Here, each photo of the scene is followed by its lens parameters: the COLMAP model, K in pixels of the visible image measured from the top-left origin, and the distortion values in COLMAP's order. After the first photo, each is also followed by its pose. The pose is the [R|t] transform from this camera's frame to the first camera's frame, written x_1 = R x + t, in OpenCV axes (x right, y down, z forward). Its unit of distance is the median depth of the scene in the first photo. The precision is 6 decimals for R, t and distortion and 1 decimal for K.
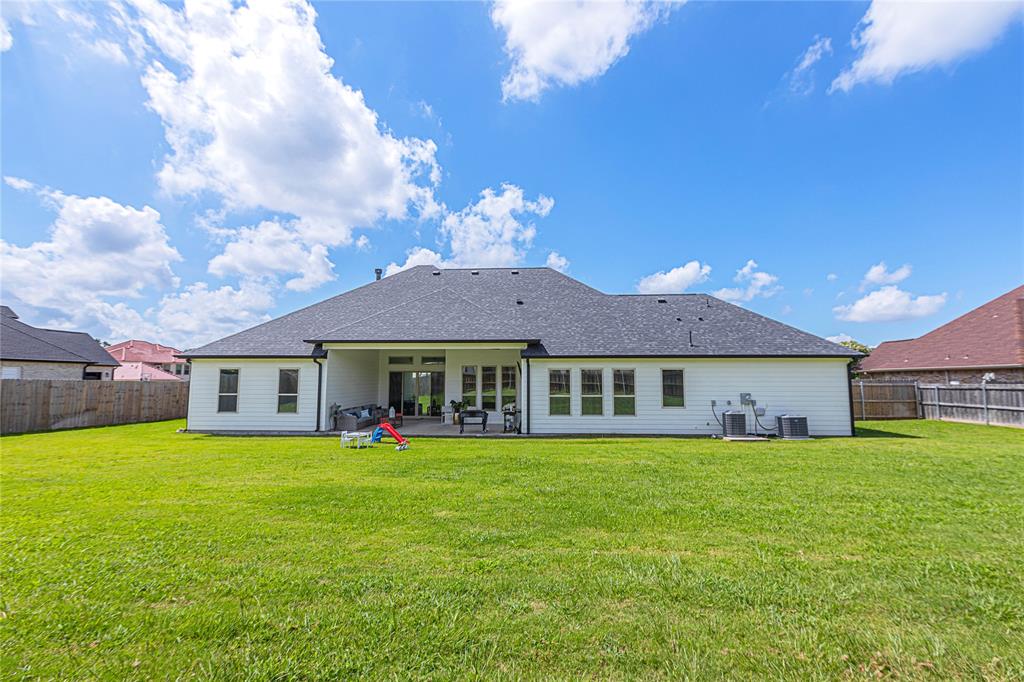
lens RADIAL K [[443.0, 0, 512.0], [0, 443.0, 341.0], [0, 0, 1]] dist [-0.000316, 0.000040]
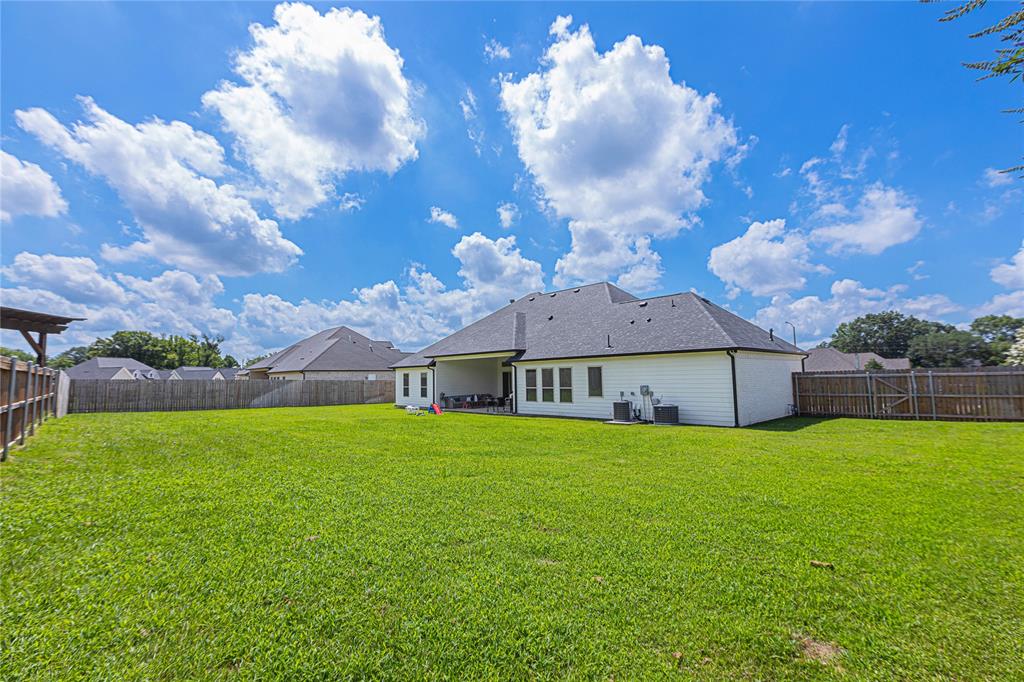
lens RADIAL K [[443.0, 0, 512.0], [0, 443.0, 341.0], [0, 0, 1]] dist [-0.000316, 0.000040]
pose [[0.725774, -0.072294, -0.684124, 1.010049], [0.080520, 0.996555, -0.019887, -0.001416], [0.683204, -0.040652, 0.729095, -0.065399]]
